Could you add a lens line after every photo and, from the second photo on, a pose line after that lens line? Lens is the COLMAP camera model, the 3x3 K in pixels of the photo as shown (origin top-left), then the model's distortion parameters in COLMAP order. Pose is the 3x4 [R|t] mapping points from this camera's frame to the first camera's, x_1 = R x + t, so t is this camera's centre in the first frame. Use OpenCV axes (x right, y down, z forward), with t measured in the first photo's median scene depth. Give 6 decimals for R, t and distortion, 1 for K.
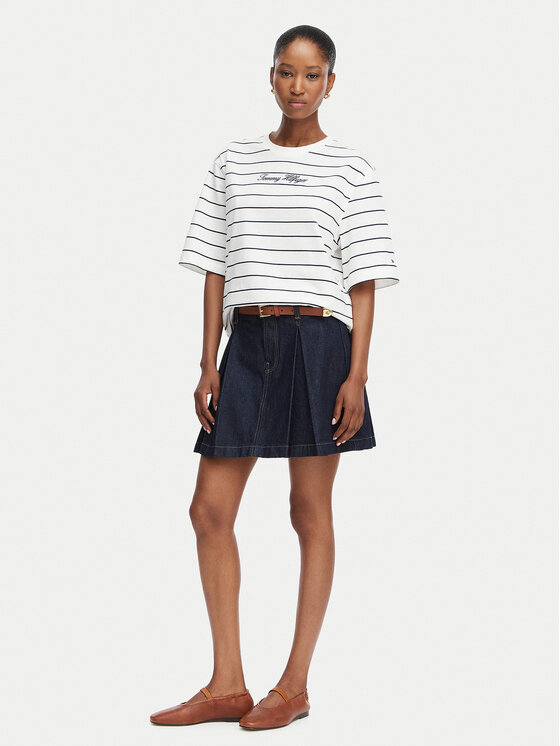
lens RADIAL K [[1166.2, 0, 280.0], [0, 1166.2, 373.0], [0, 0, 1]] dist [0.353283, 0.052356]
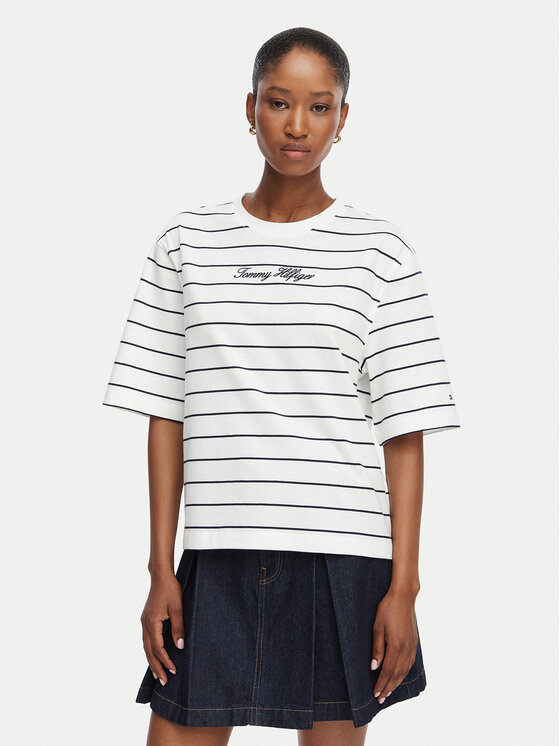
lens RADIAL K [[1021.0, 0, 280.0], [0, 1021.0, 373.0], [0, 0, 1]] dist [0.908585, -5.955241]
pose [[0.995226, -0.032651, 0.091978, -0.045785], [0.033043, 0.999450, -0.002745, -0.110543], [-0.091837, 0.005772, 0.995757, 0.457082]]
